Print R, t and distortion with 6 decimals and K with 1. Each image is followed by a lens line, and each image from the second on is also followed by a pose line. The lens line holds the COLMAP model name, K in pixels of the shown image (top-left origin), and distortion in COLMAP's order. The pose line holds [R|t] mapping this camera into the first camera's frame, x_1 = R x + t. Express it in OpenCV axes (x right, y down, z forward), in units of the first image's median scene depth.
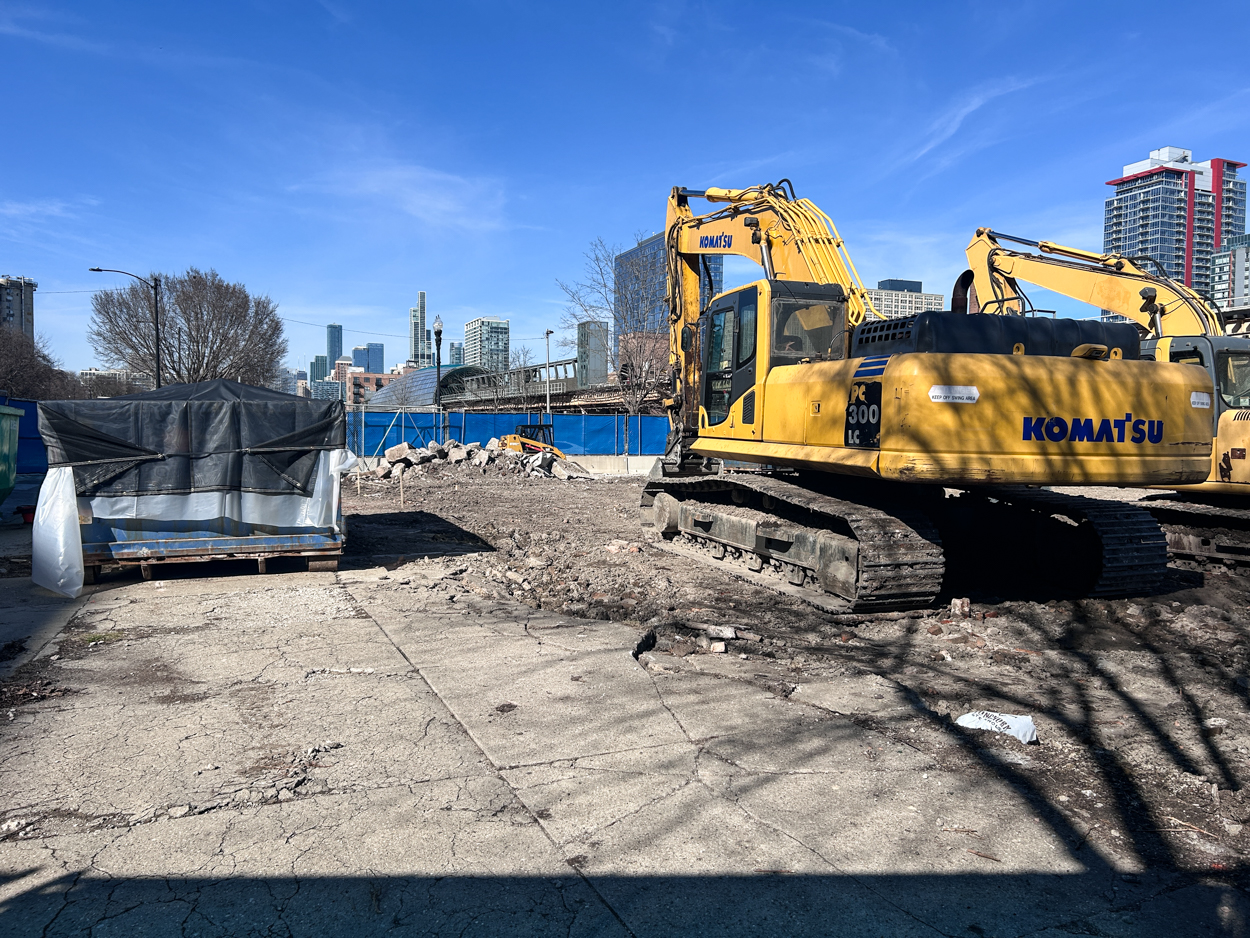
lens RADIAL K [[935.7, 0, 625.0], [0, 935.7, 469.0], [0, 0, 1]] dist [0.086171, -0.100078]
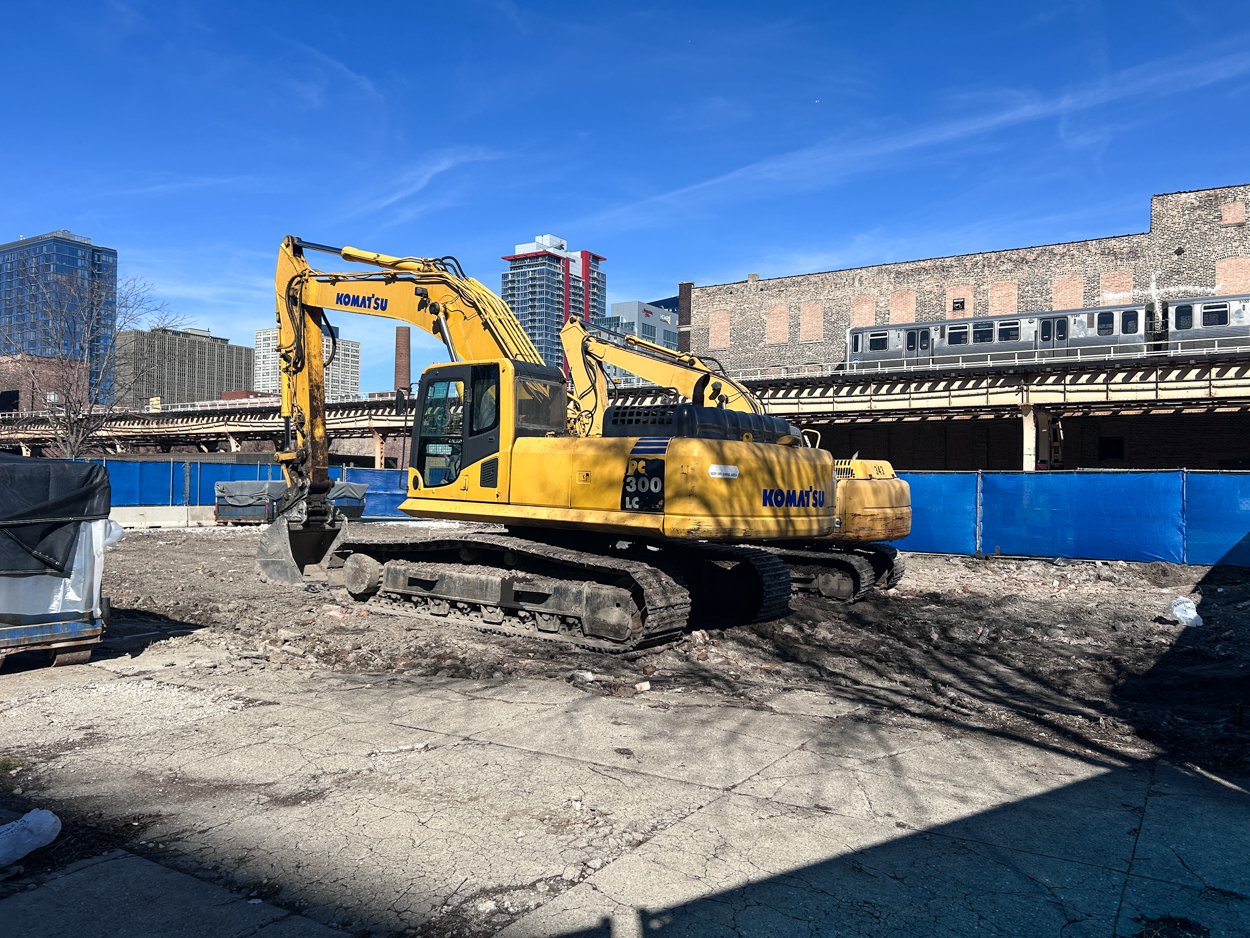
lens RADIAL K [[945.2, 0, 625.0], [0, 945.2, 469.0], [0, 0, 1]] dist [0.078109, -0.094738]
pose [[0.824485, 0.012597, 0.565744, -0.407466], [0.013695, 0.999015, -0.042202, -0.023942], [-0.565718, 0.042543, 0.823500, 0.005802]]
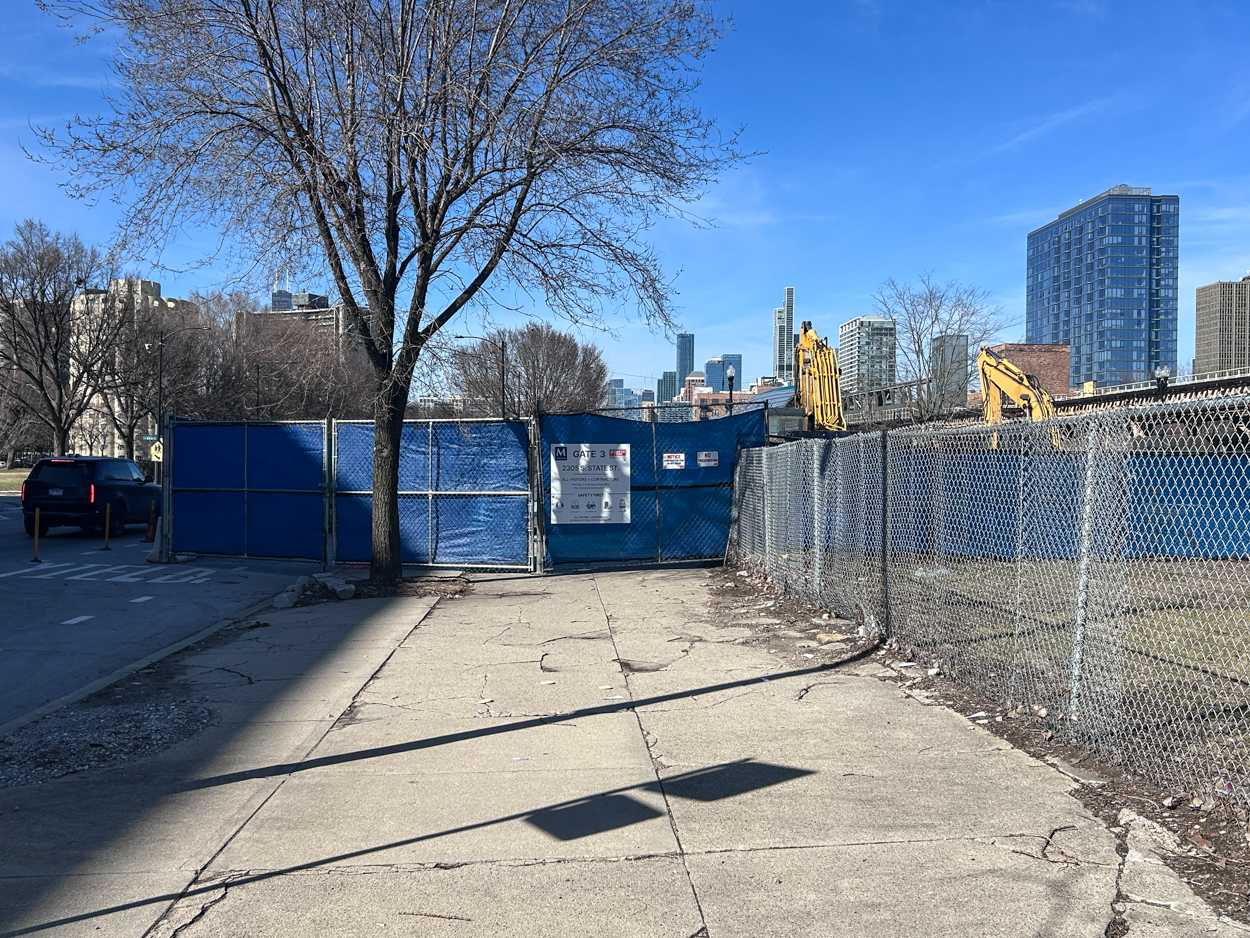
lens RADIAL K [[1193.1, 0, 625.0], [0, 1193.1, 469.0], [0, 0, 1]] dist [-0.000730, -0.001673]
pose [[0.939915, -0.005585, -0.341364, 0.787091], [-0.005728, 0.999468, -0.032123, 0.028096], [0.341361, 0.032148, 0.939382, -1.708343]]
